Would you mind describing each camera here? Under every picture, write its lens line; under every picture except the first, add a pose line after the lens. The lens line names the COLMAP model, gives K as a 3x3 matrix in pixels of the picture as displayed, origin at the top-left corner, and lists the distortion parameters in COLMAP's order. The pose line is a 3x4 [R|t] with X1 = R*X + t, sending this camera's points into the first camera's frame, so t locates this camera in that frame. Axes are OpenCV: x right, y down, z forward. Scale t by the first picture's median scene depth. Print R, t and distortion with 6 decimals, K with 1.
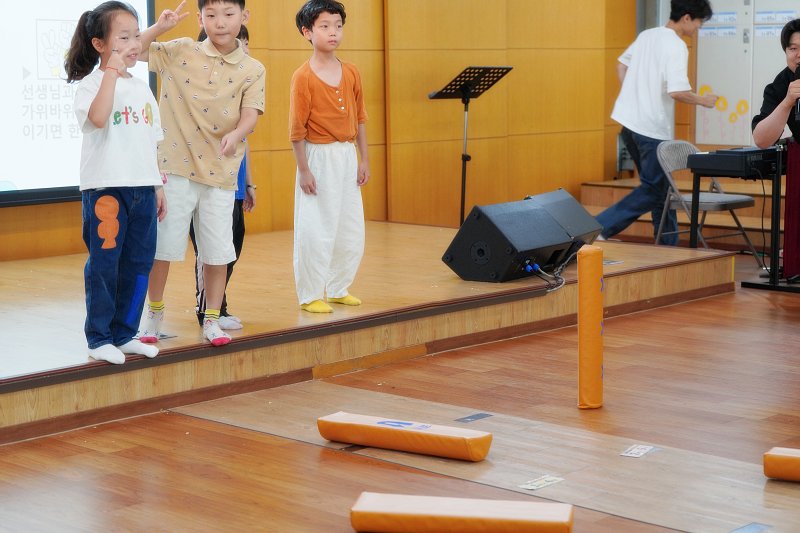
lens RADIAL K [[1601.9, 0, 375.4], [0, 1601.9, 264.6], [0, 0, 1]] dist [0.028221, -0.272204]
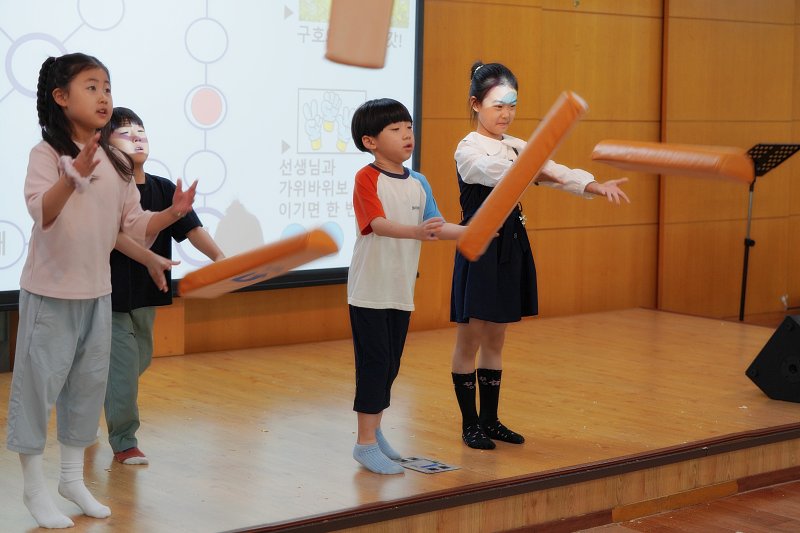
lens RADIAL K [[1601.9, 0, 375.4], [0, 1601.9, 264.6], [0, 0, 1]] dist [0.028221, -0.272204]
pose [[0.991179, 0.035025, -0.127819, -0.050233], [-0.037990, 0.999061, -0.020827, -0.037437], [0.126970, 0.025499, 0.991579, 0.102665]]
